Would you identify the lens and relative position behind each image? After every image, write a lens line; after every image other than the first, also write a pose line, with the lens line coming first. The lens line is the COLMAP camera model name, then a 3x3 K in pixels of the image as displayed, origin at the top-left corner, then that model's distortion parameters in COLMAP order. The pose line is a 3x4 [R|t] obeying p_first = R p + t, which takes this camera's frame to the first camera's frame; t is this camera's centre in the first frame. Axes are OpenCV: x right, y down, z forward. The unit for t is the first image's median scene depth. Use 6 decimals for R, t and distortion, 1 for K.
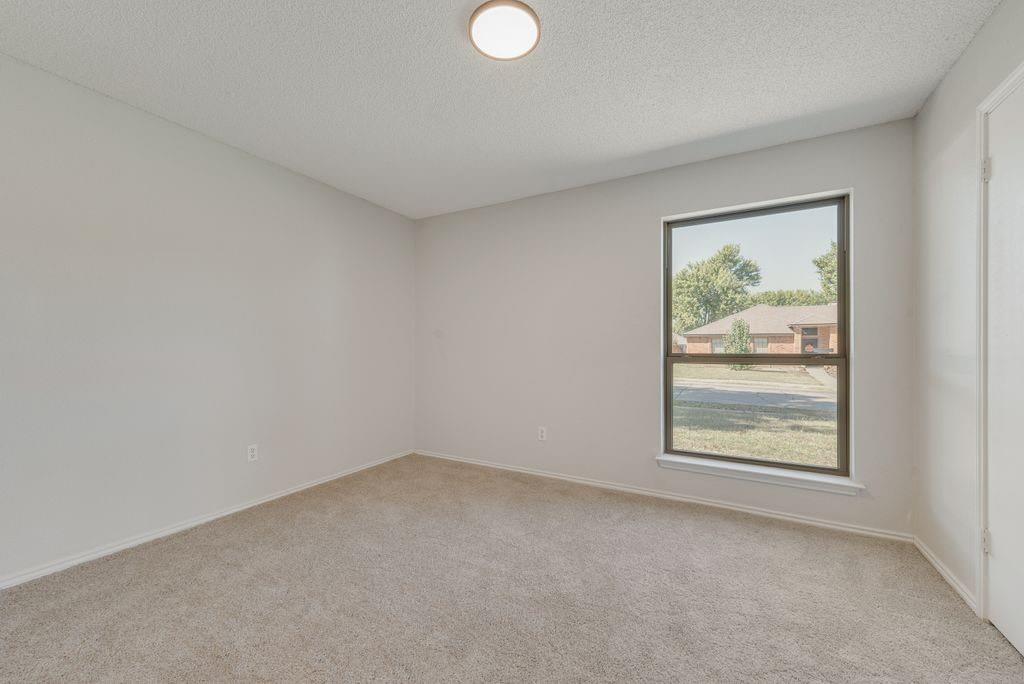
lens RADIAL K [[398.7, 0, 516.3], [0, 398.7, 346.0], [0, 0, 1]] dist [0.013574, -0.001424]
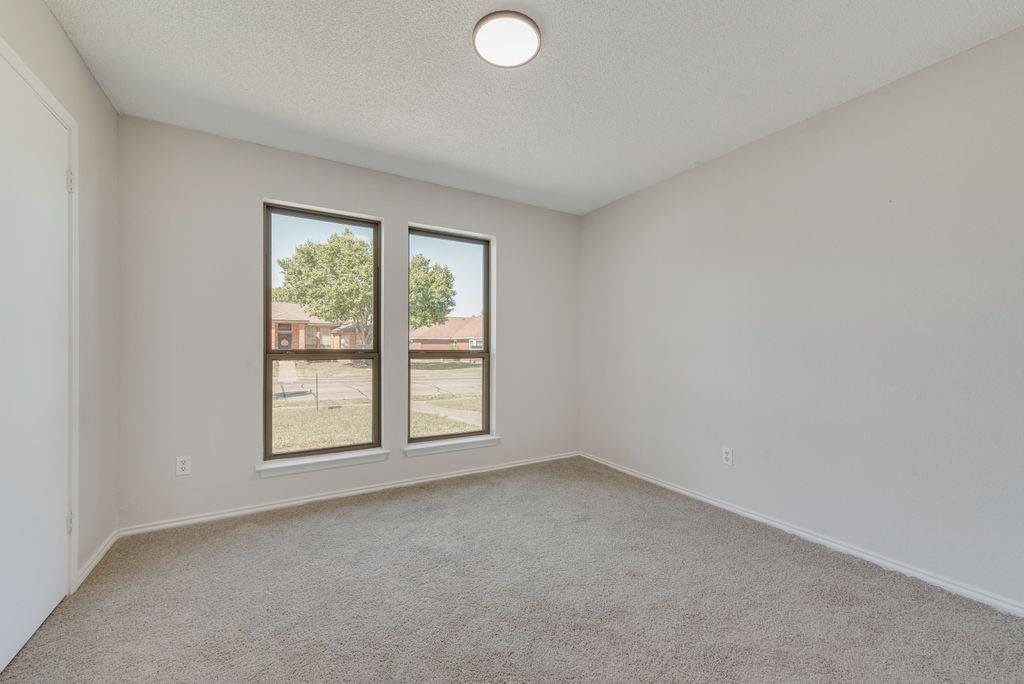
lens RADIAL K [[398.7, 0, 506.8], [0, 398.7, 344.9], [0, 0, 1]] dist [0.013574, -0.001424]
pose [[0.501860, 0.005478, 0.864931, -0.242023], [-0.012533, 0.999921, 0.000939, -0.000467], [-0.864858, -0.011311, 0.501889, 0.135491]]
